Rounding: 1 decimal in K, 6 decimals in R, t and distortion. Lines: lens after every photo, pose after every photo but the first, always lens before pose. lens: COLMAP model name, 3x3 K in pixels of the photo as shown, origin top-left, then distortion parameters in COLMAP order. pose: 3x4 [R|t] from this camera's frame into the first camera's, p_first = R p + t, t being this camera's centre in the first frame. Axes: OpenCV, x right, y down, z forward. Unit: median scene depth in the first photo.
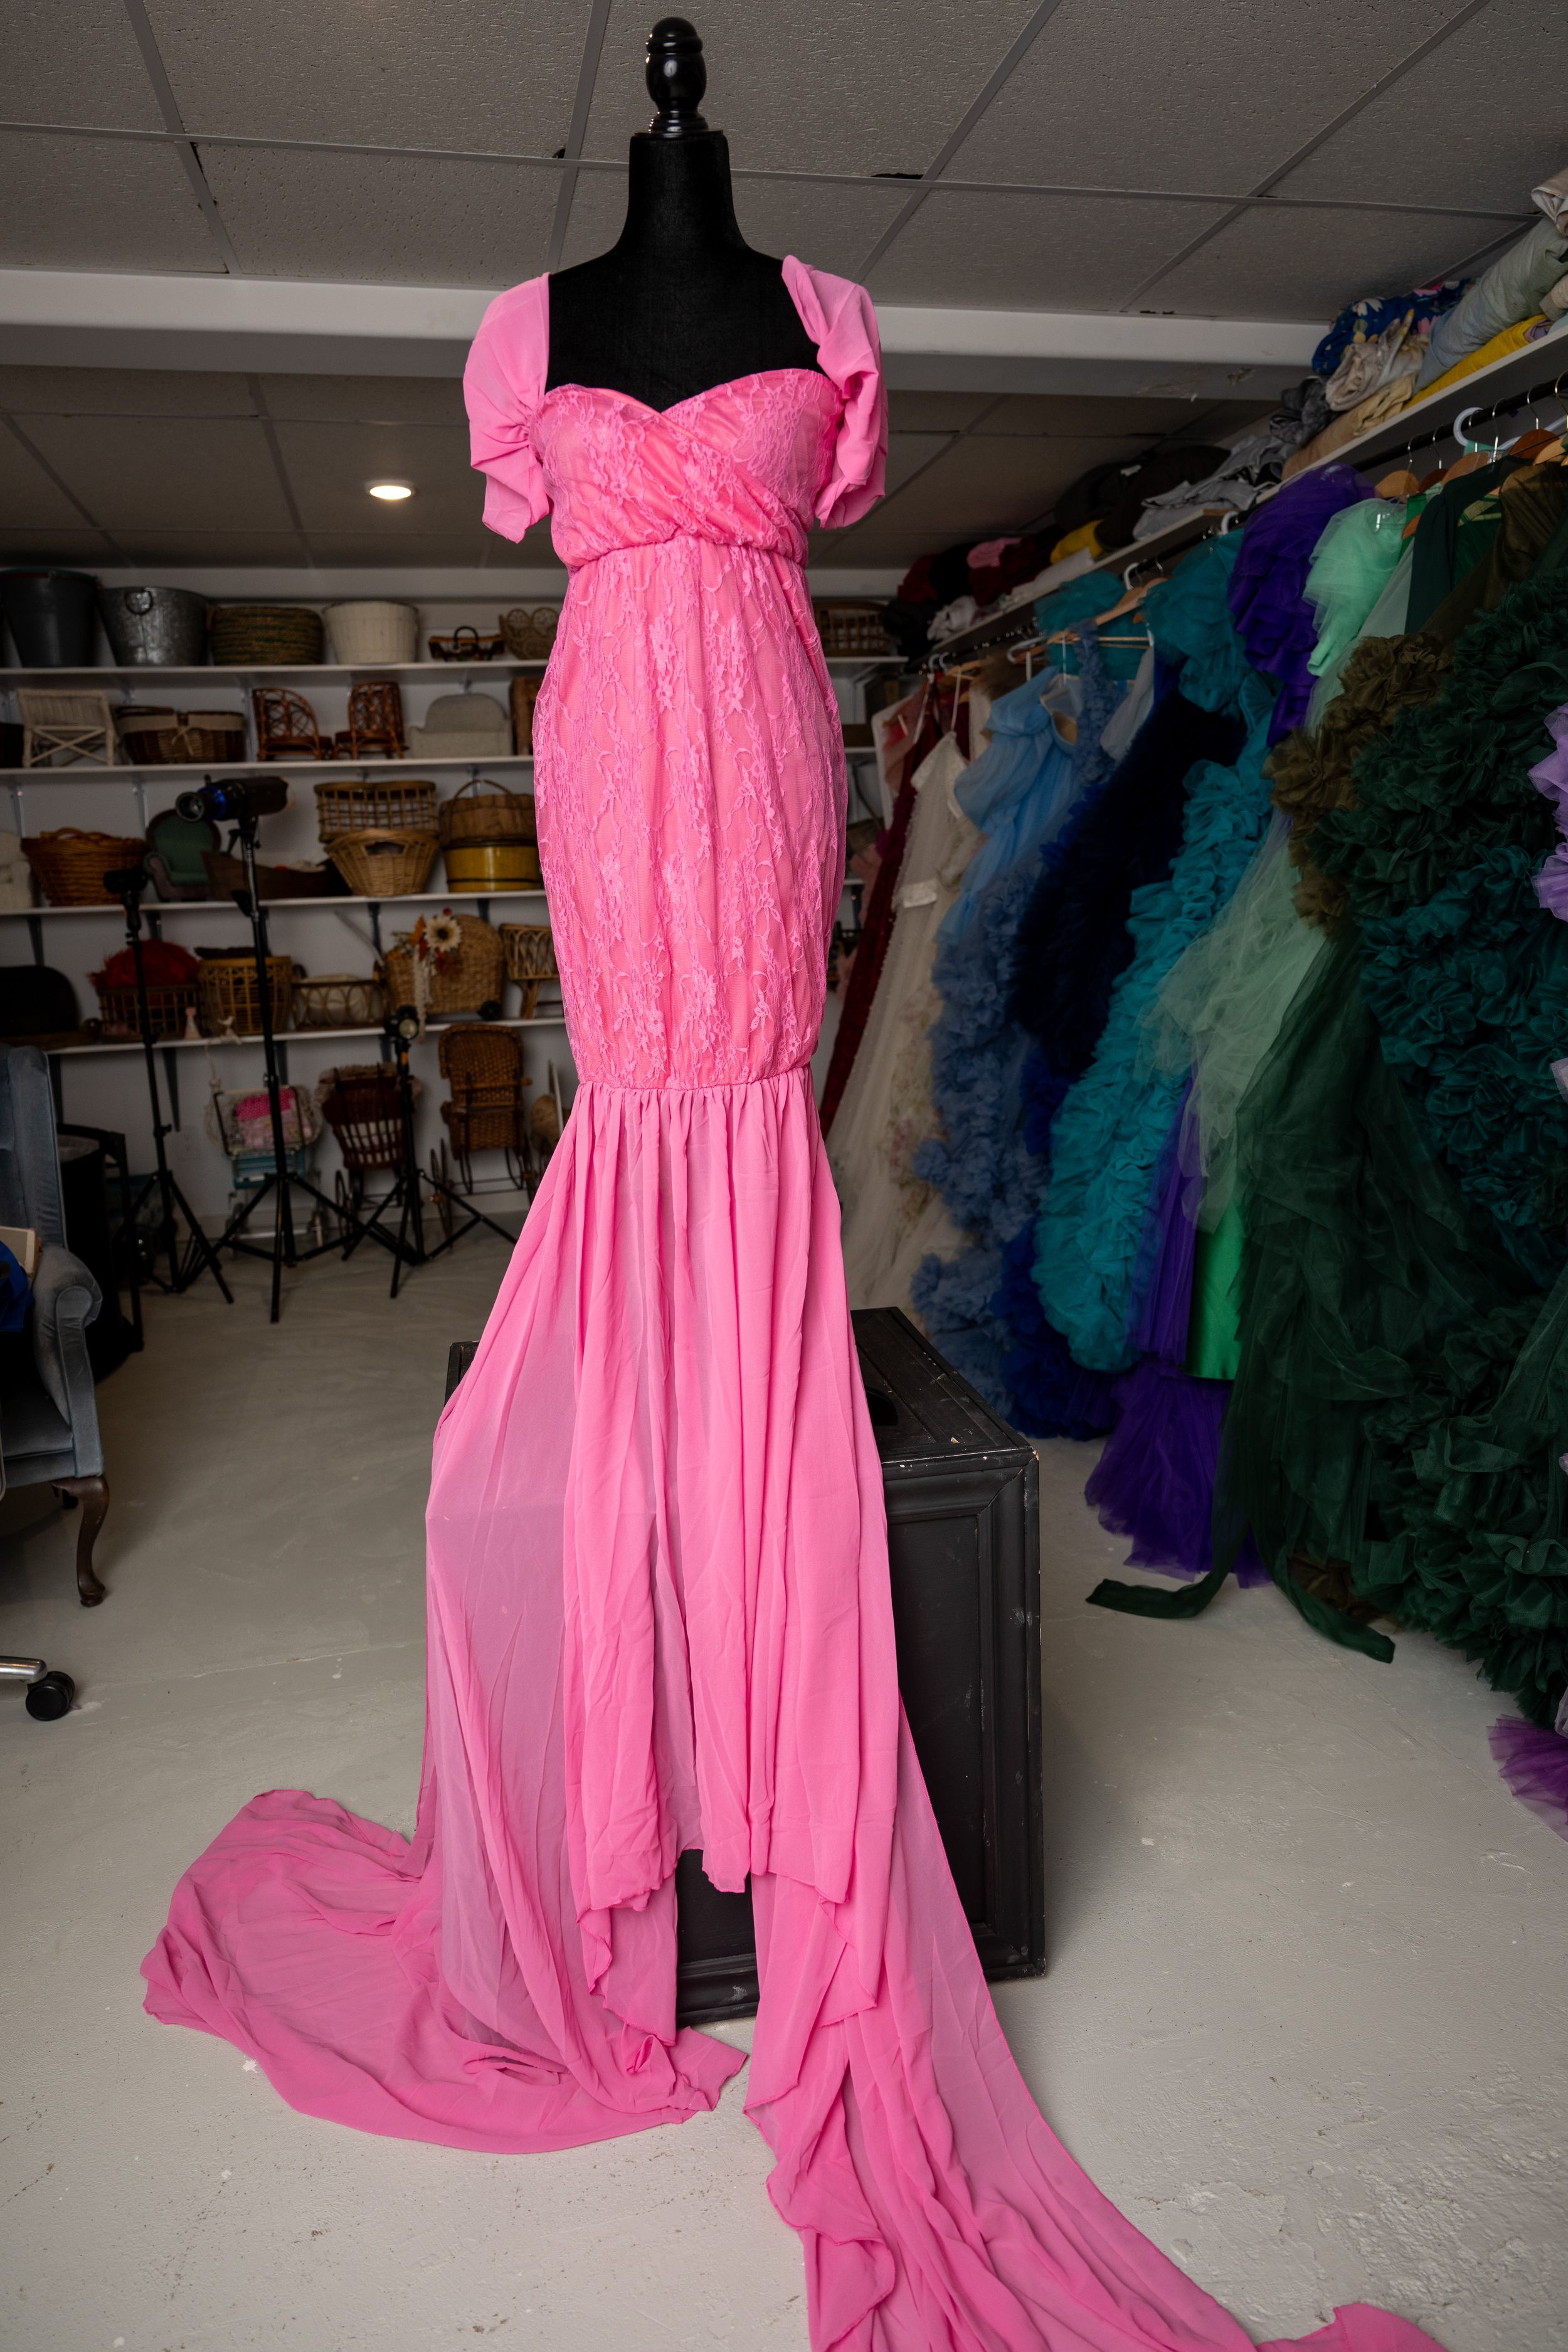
lens RADIAL K [[1582.1, 0, 789.4], [0, 1582.1, 1166.4], [0, 0, 1]] dist [0.000790, -0.004002]
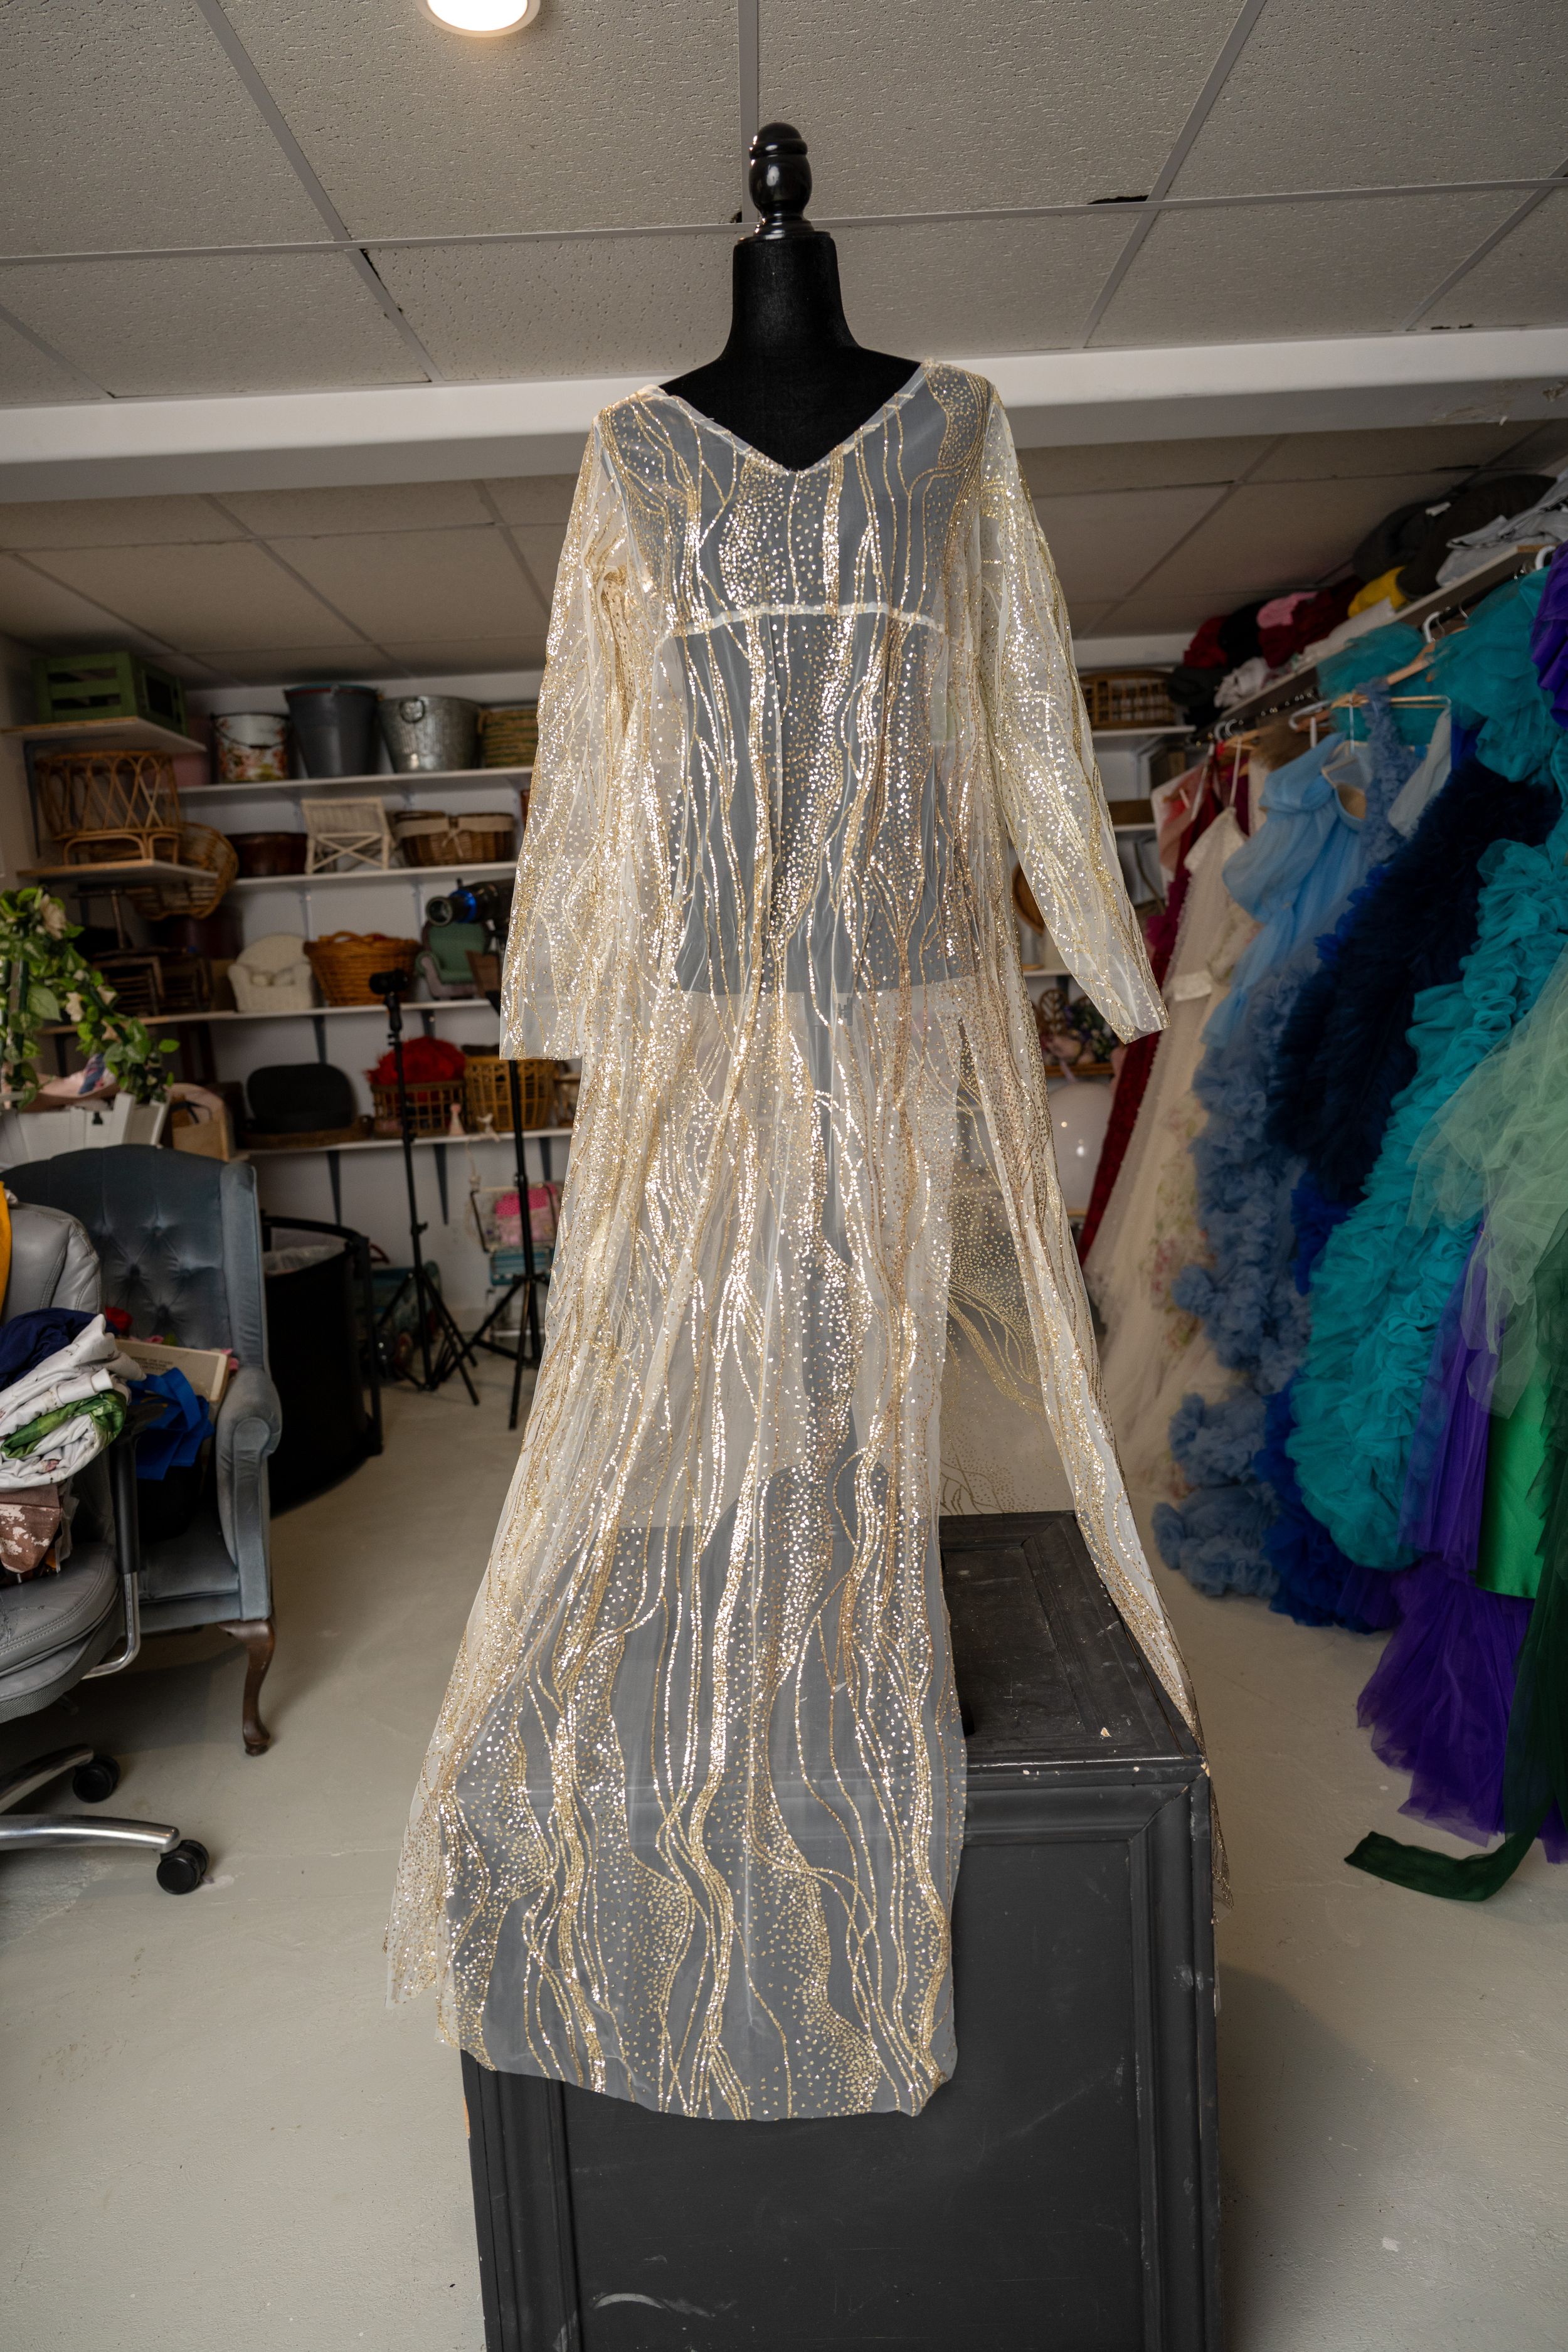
lens RADIAL K [[1581.4, 0, 780.2], [0, 1581.4, 1160.8], [0, 0, 1]] dist [-0.001154, -0.000351]
pose [[0.977914, 0.008179, -0.208846, 0.049274], [-0.017830, 0.998856, -0.044372, -0.033158], [0.208244, 0.047116, 0.976941, 0.085016]]
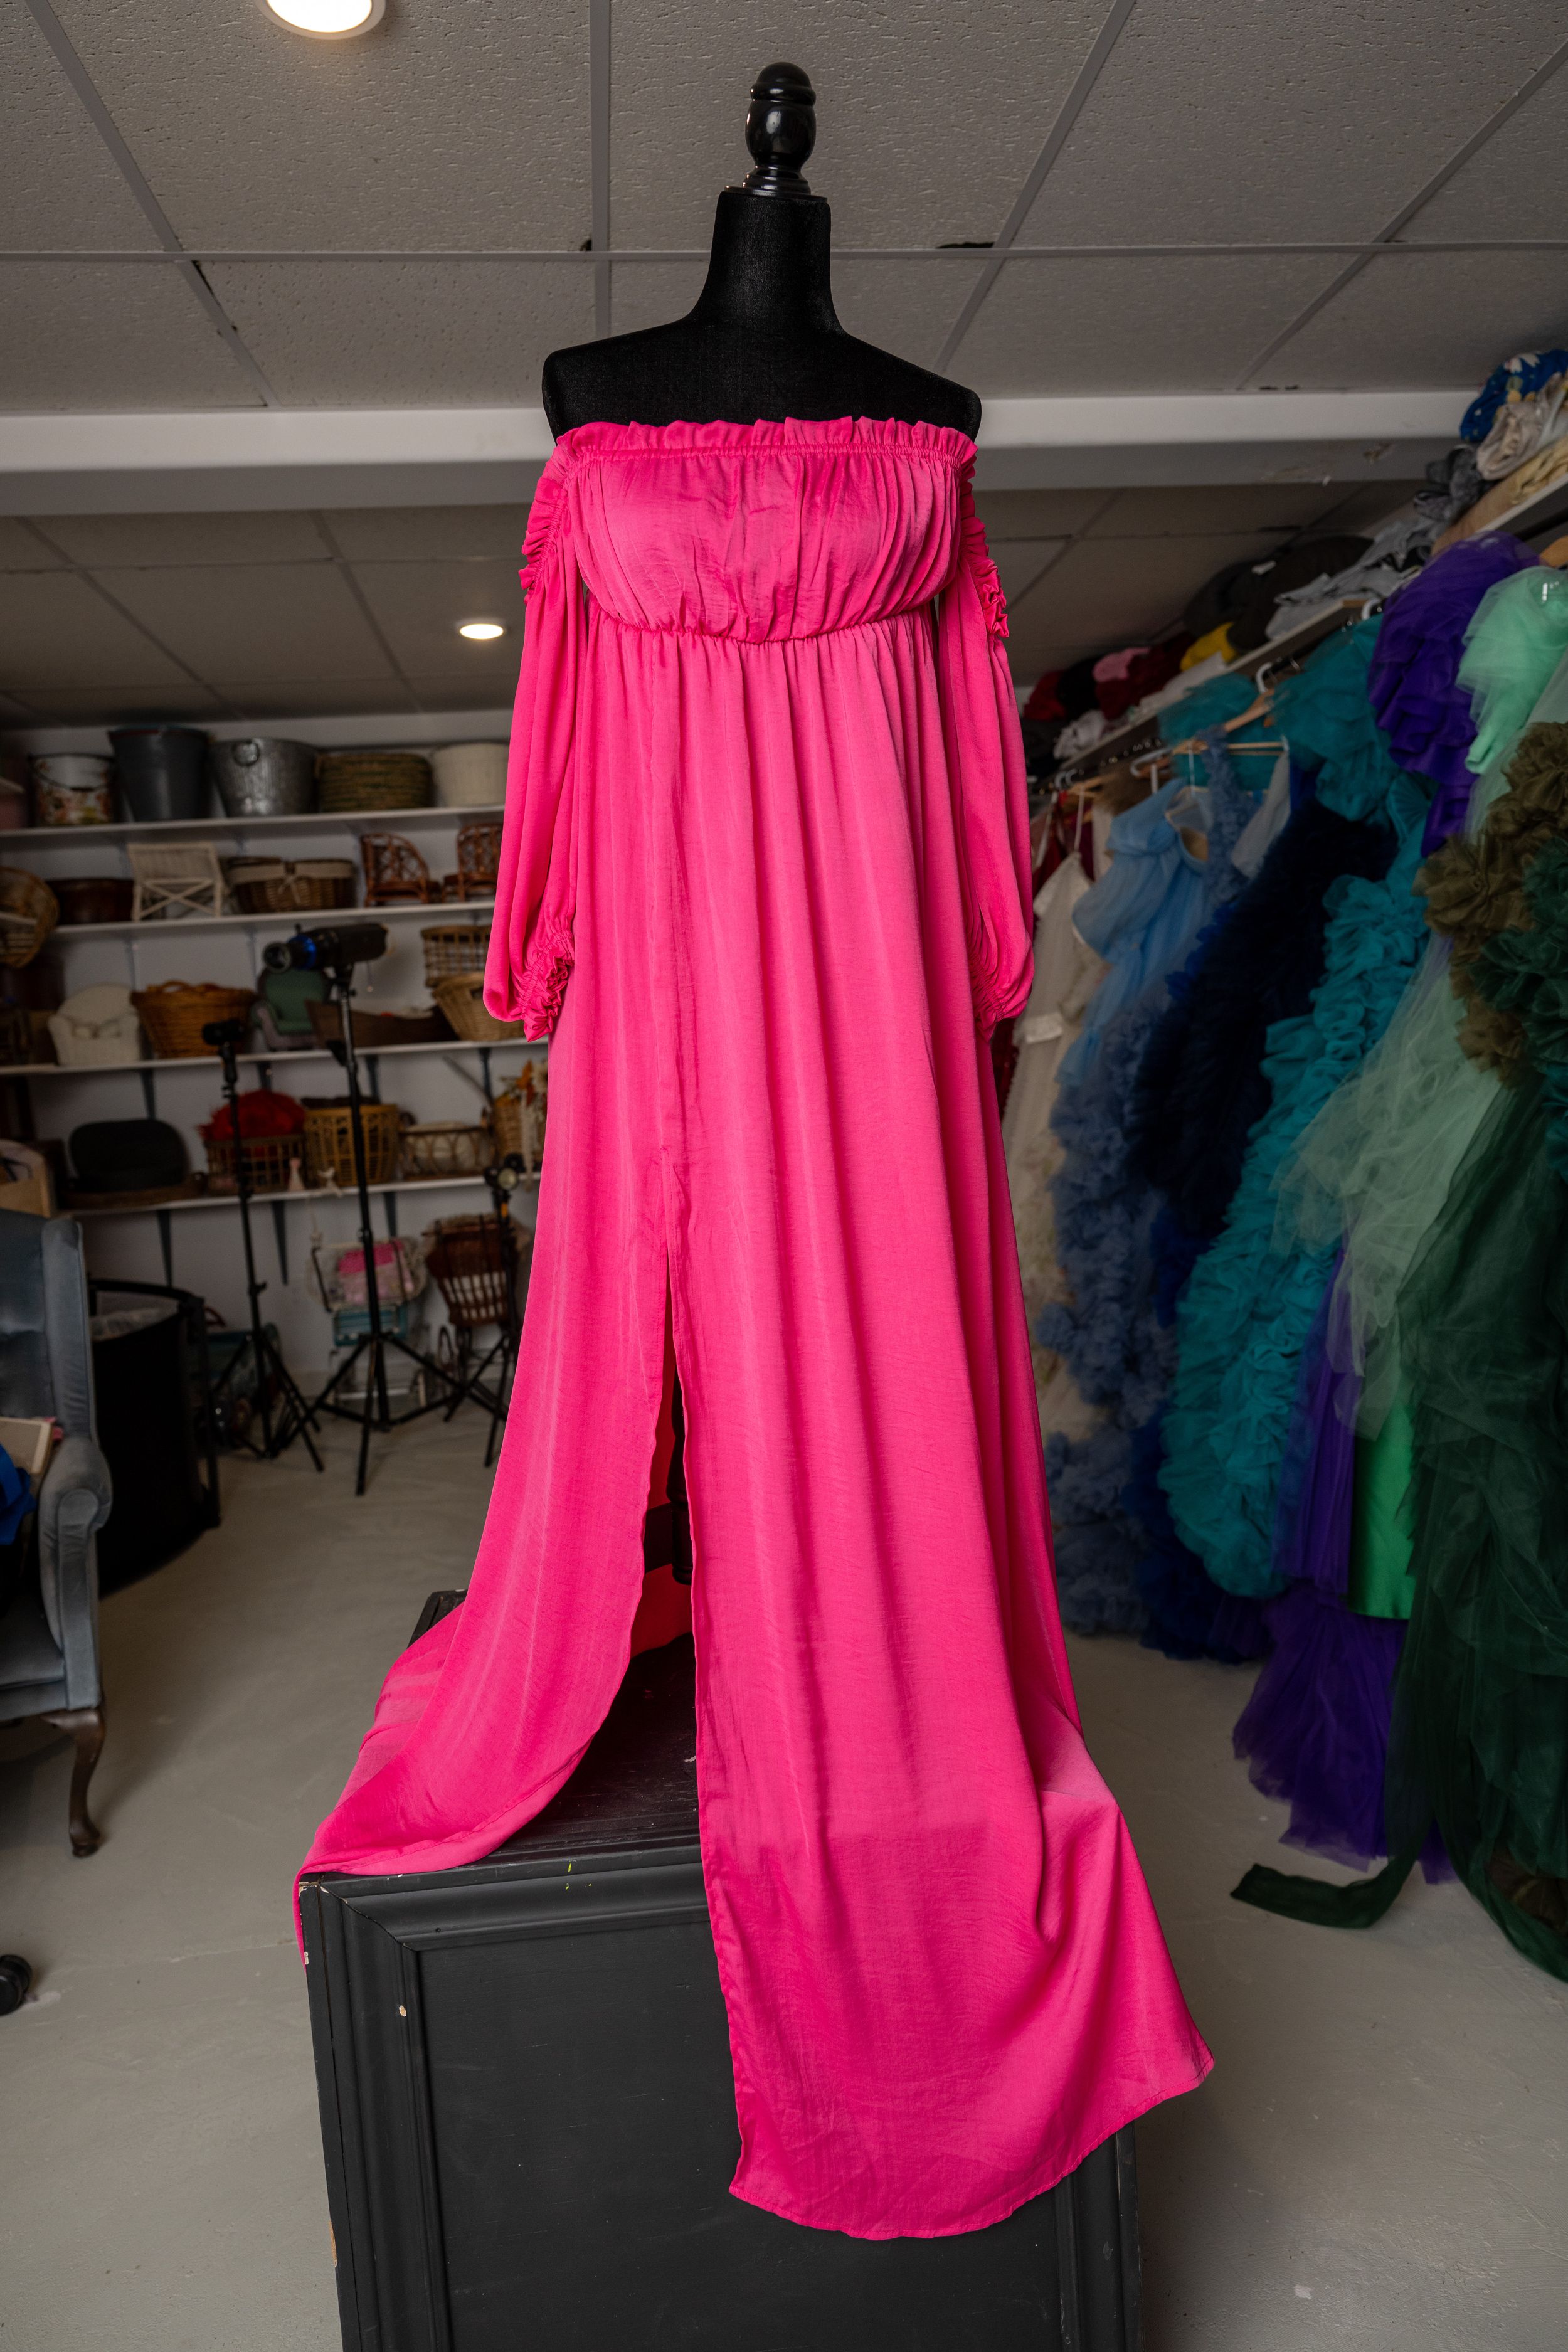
lens RADIAL K [[1579.4, 0, 792.1], [0, 1579.4, 1159.6], [0, 0, 1]] dist [-0.000021, -0.000639]
pose [[0.994363, -0.015368, -0.104913, 0.038522], [0.006820, 0.996662, -0.081348, -0.026956], [0.105813, 0.080174, 0.991149, 0.099637]]
